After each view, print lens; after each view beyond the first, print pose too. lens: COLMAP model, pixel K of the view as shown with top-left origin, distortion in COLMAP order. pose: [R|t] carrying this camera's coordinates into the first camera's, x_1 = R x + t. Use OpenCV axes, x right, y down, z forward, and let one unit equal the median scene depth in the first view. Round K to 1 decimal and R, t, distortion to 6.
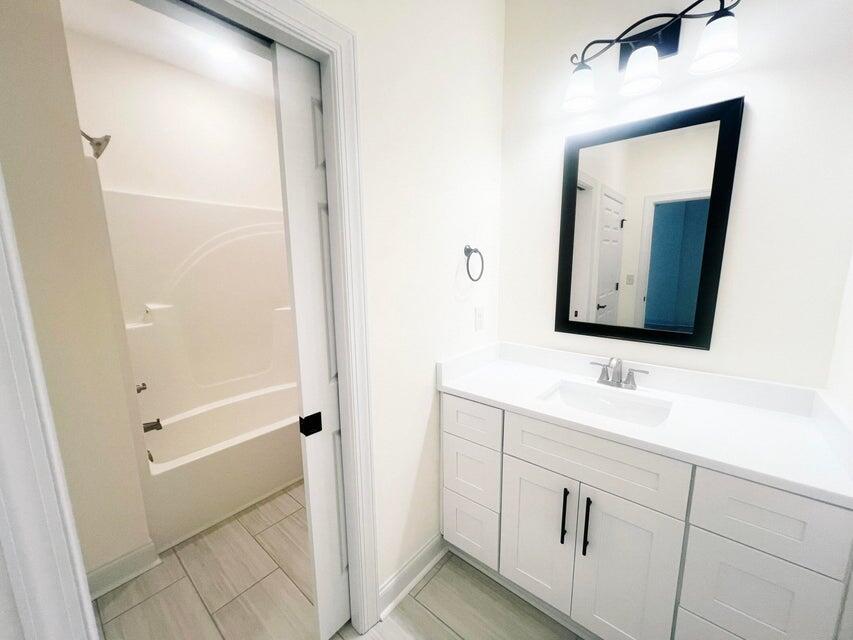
lens RADIAL K [[345.4, 0, 427.7], [0, 345.4, 322.9], [0, 0, 1]] dist [-0.002368, -0.000104]
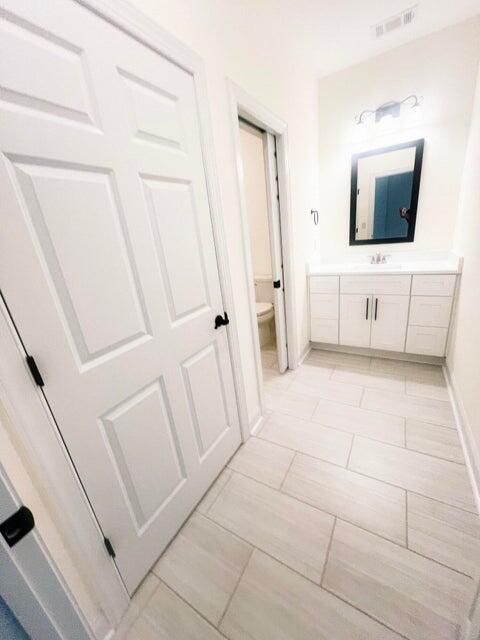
lens RADIAL K [[259.1, 0, 240.0], [0, 259.1, 320.0], [0, 0, 1]] dist [-0.002368, -0.000104]
pose [[0.982060, -0.143769, 0.122016, -0.722396], [0.124652, 0.980487, 0.152010, 0.182321], [-0.141490, -0.134073, 0.980819, -0.737675]]
